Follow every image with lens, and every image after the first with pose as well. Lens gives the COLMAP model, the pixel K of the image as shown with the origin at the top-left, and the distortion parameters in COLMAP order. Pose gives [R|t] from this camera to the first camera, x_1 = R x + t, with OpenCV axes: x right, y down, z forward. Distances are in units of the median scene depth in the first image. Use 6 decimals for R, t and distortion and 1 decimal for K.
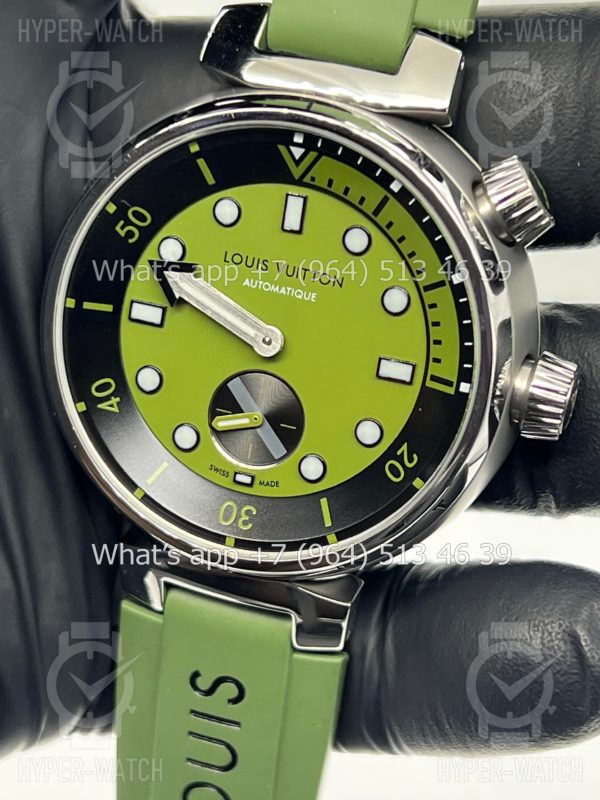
lens RADIAL K [[1875.6, 0, 303.7], [0, 1875.6, 399.4], [0, 0, 1]] dist [0.104159, 0.000000]
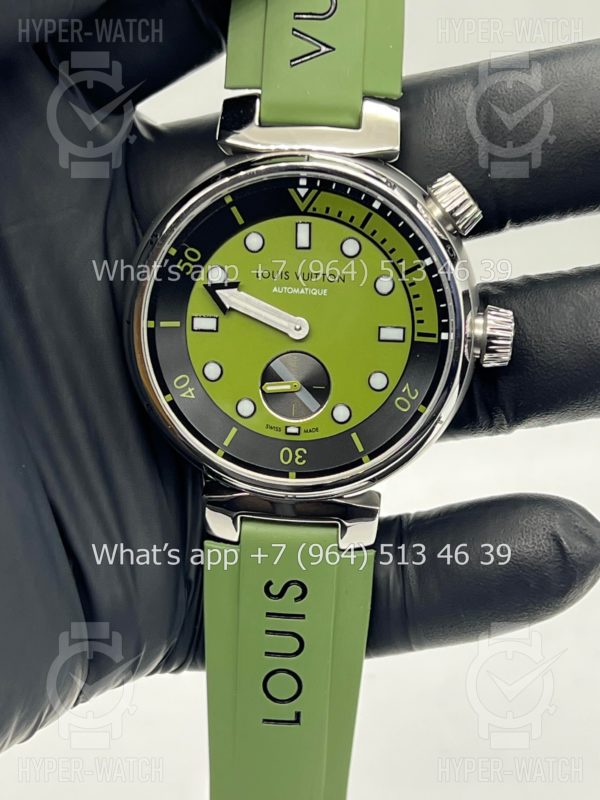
lens RADIAL K [[1875.6, 0, 299.1], [0, 1875.6, 402.7], [0, 0, 1]] dist [0.104159, 0.000000]
pose [[0.971631, -0.157410, 0.176511, -0.276069], [0.166766, 0.985209, -0.039392, 0.079676], [-0.167699, 0.067710, 0.983510, -0.379791]]
